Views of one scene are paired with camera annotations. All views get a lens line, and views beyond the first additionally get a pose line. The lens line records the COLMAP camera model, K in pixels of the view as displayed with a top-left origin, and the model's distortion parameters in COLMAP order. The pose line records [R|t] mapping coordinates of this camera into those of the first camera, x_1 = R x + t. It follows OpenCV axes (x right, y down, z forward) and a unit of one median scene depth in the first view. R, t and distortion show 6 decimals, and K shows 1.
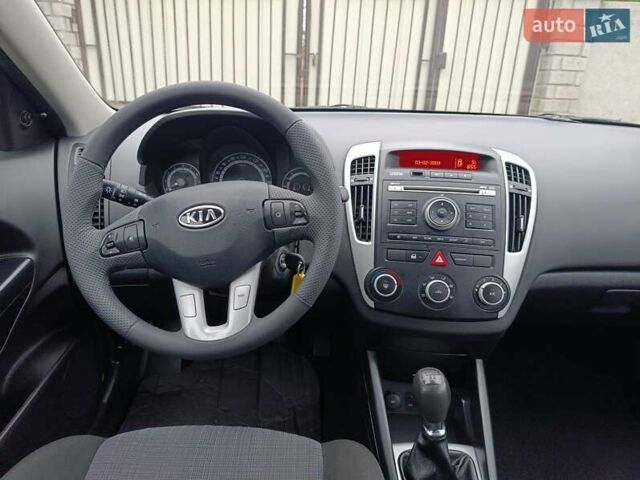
lens RADIAL K [[444.1, 0, 320.0], [0, 444.1, 240.0], [0, 0, 1]] dist [0.062251, -0.101941]
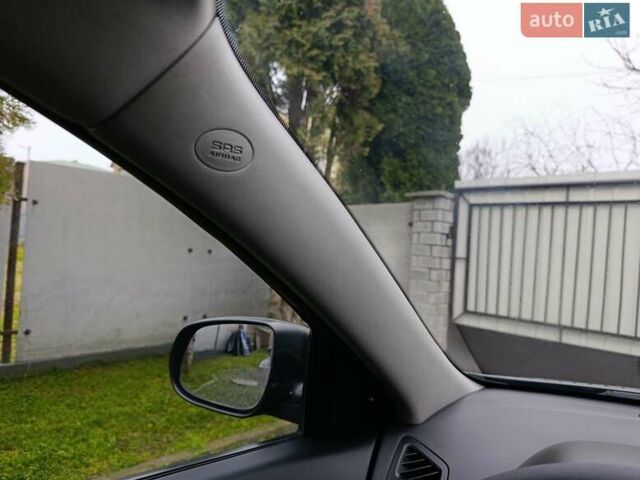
lens RADIAL K [[462.4, 0, 323.9], [0, 462.4, 228.7], [0, 0, 1]] dist [0.001654, -0.006087]
pose [[0.744340, -0.025001, -0.667333, -0.171434], [-0.271249, 0.901832, -0.336336, -0.263291], [0.610231, 0.431362, 0.664488, 0.345937]]
